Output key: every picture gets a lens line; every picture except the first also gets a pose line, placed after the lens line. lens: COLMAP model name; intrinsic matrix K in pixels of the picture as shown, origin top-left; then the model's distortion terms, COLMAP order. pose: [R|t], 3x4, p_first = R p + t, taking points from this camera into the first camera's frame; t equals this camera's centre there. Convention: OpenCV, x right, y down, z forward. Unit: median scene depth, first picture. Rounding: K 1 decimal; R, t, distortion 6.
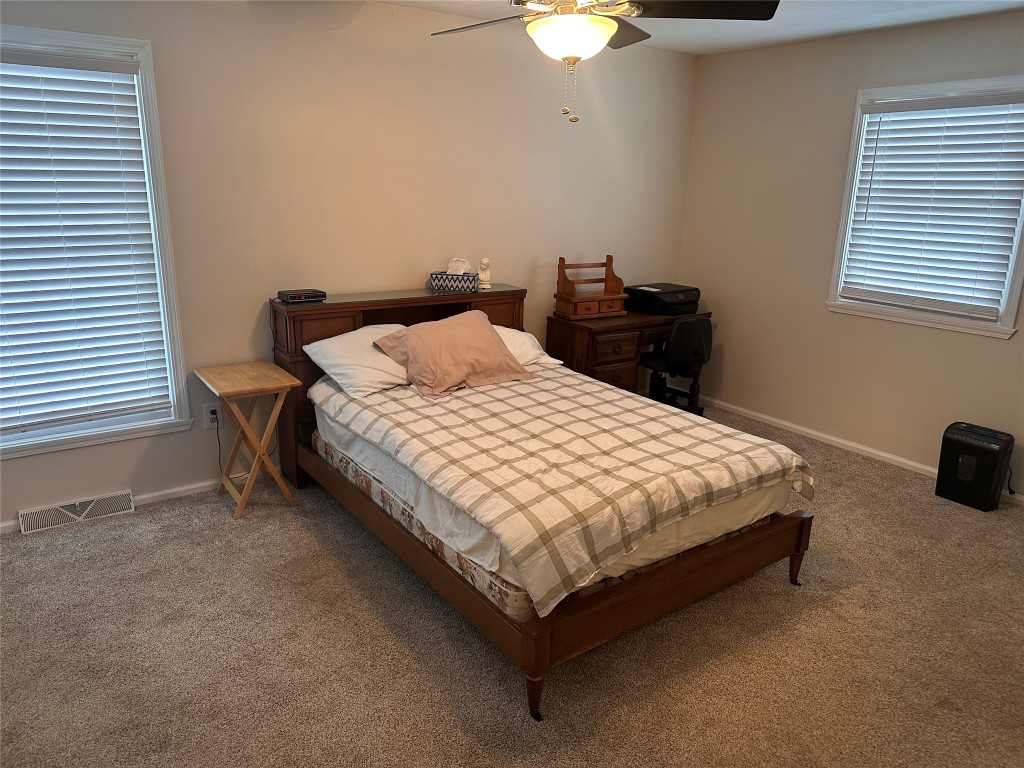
lens RADIAL K [[719.9, 0, 506.4], [0, 719.9, 375.6], [0, 0, 1]] dist [0.032300, -0.032746]
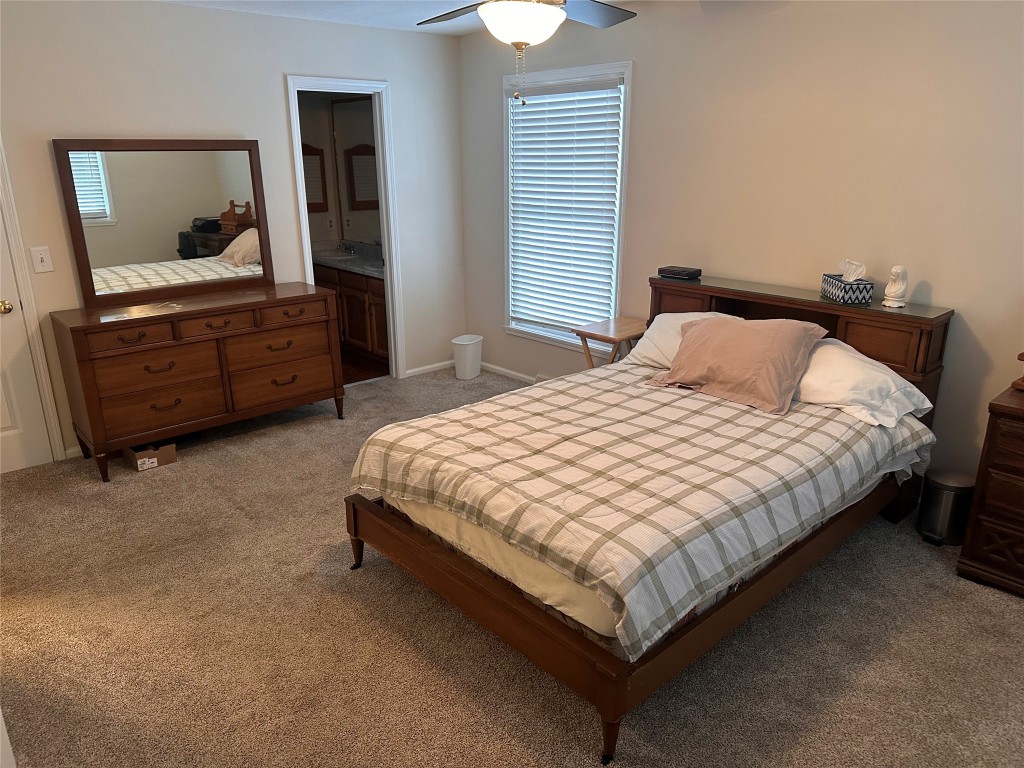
lens RADIAL K [[719.9, 0, 508.4], [0, 719.9, 384.4], [0, 0, 1]] dist [0.032300, -0.032746]
pose [[0.113007, 0.277754, -0.953982, 0.813424], [-0.248570, 0.937505, 0.243511, -0.159426], [0.961999, 0.209613, 0.174986, 0.617874]]
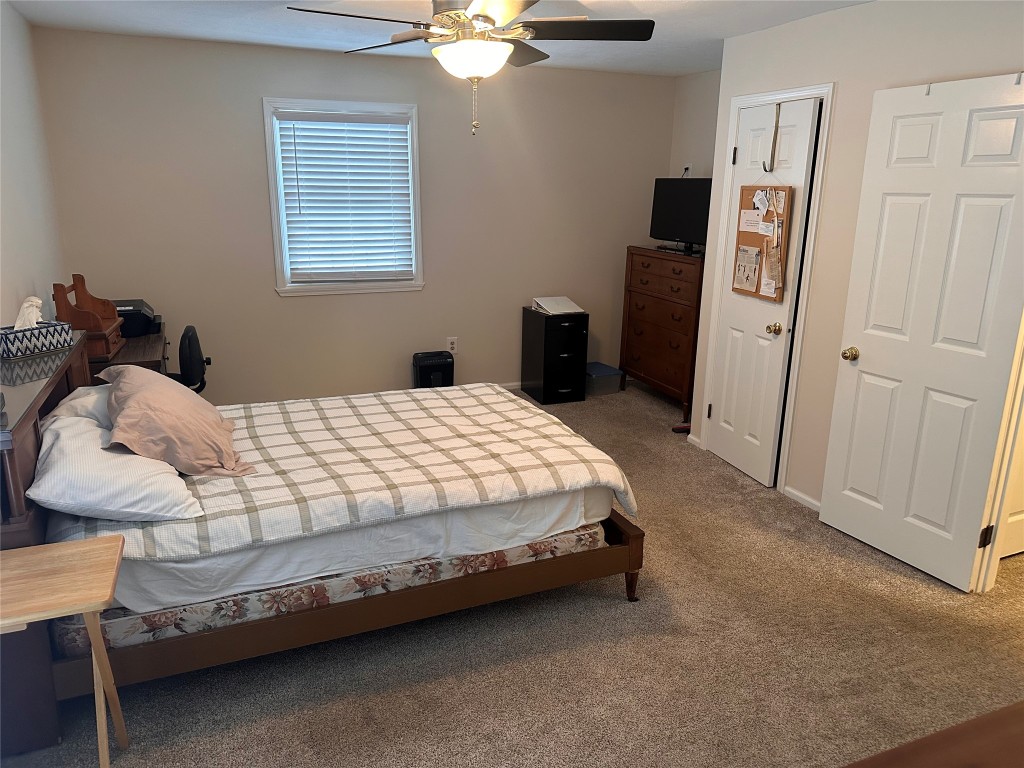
lens RADIAL K [[719.9, 0, 509.3], [0, 719.9, 391.3], [0, 0, 1]] dist [0.032300, -0.032746]
pose [[0.206759, -0.282024, 0.936863, -0.715281], [0.252008, 0.940596, 0.227531, -0.150360], [-0.945380, 0.189053, 0.265549, 0.512473]]
